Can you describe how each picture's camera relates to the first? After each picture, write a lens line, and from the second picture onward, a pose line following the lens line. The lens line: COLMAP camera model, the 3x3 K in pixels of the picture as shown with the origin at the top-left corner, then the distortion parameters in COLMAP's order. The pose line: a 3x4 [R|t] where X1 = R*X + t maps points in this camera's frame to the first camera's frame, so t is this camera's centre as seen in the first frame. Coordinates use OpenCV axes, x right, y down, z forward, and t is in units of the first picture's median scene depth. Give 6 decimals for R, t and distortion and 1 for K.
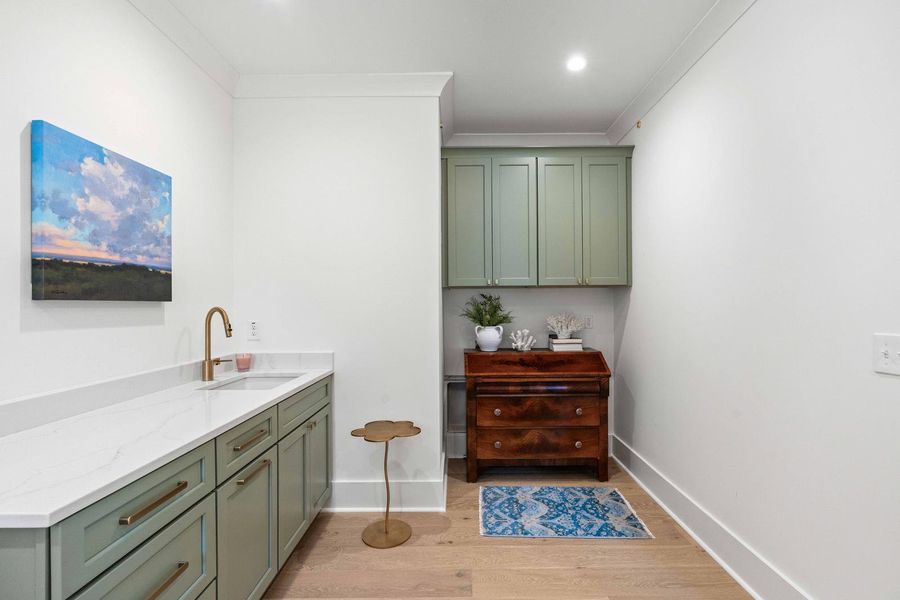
lens RADIAL K [[410.2, 0, 448.2], [0, 410.2, 307.4], [0, 0, 1]] dist [-0.000525, 0.000203]
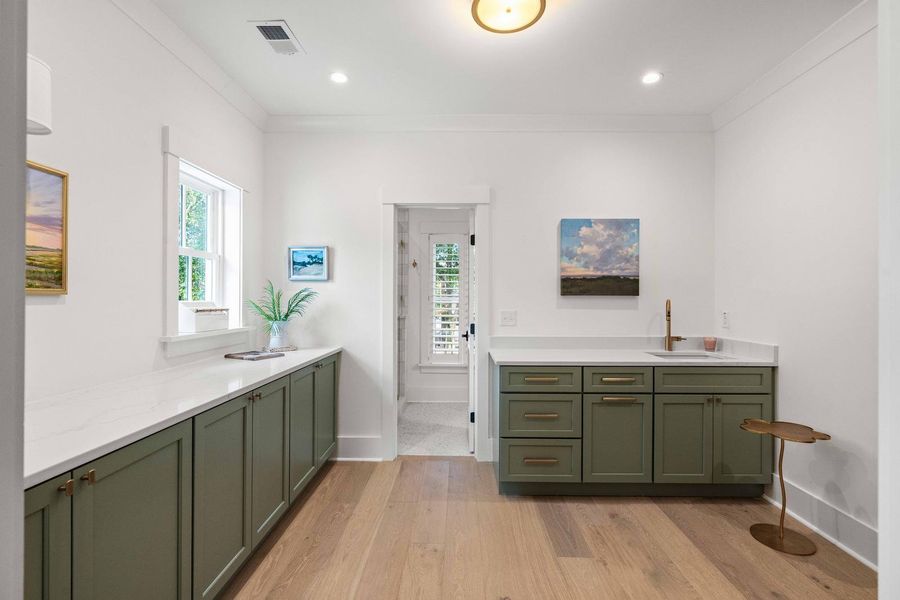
lens RADIAL K [[410.2, 0, 448.2], [0, 410.2, 307.4], [0, 0, 1]] dist [-0.000525, 0.000203]
pose [[-0.034693, 0.021865, -0.999159, 1.088557], [-0.008429, 0.999719, 0.022170, 0.002084], [0.999362, 0.009191, -0.034499, 0.343764]]
